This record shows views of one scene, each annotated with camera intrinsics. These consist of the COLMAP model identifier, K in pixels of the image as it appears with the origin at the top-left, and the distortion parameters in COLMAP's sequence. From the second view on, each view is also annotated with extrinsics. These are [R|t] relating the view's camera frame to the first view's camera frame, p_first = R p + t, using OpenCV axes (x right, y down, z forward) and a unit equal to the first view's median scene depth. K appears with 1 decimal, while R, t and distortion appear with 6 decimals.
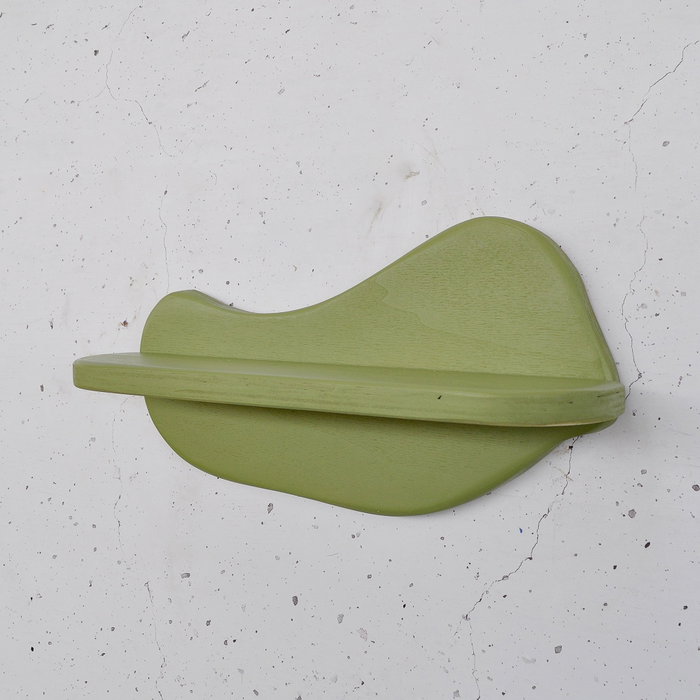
lens RADIAL K [[906.5, 0, 379.4], [0, 906.5, 368.7], [0, 0, 1]] dist [-0.005606, -0.000689]
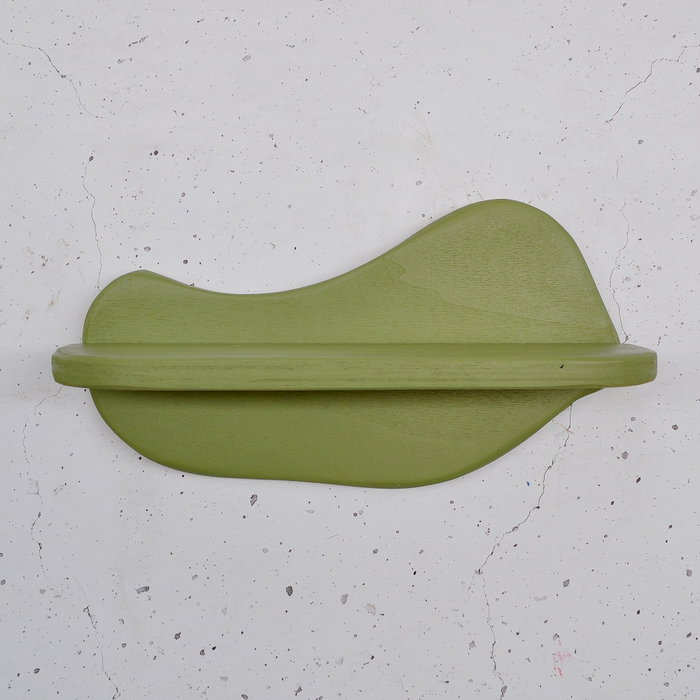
lens RADIAL K [[898.2, 0, 350.0], [0, 898.2, 350.0], [0, 0, 1]] dist [-0.002737, -0.013349]
pose [[0.863729, -0.058915, 0.500500, -0.565670], [0.053030, 0.998255, 0.025991, -0.024402], [-0.501158, 0.004093, 0.865346, 0.157621]]
